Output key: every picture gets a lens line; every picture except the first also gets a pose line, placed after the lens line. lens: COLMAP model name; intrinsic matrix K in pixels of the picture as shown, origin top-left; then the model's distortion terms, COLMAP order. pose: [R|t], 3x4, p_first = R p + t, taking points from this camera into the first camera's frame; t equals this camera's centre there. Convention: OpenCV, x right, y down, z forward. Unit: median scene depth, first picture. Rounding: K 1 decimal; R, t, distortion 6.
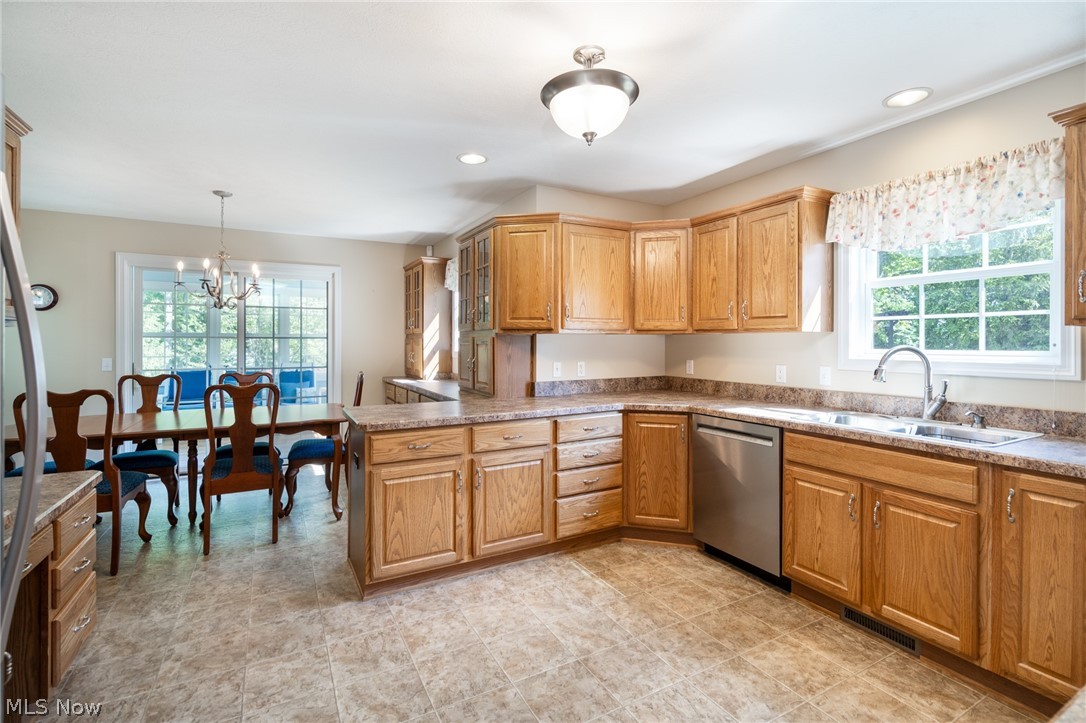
lens RADIAL K [[497.2, 0, 531.6], [0, 497.2, 342.3], [0, 0, 1]] dist [-0.007467, 0.003047]
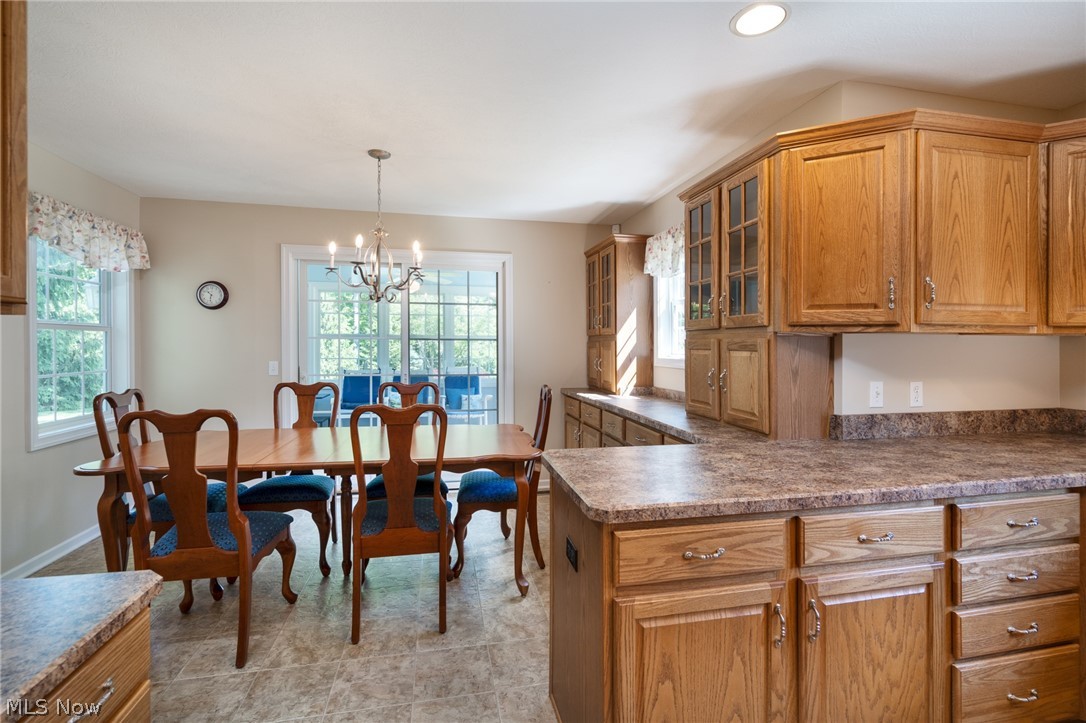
lens RADIAL K [[497.2, 0, 541.9], [0, 497.2, 371.5], [0, 0, 1]] dist [-0.007467, 0.003047]
pose [[0.962359, 0.020892, -0.270978, -0.179065], [-0.006714, 0.998564, 0.053145, -0.000888], [0.271700, -0.049325, 0.961117, 0.342281]]
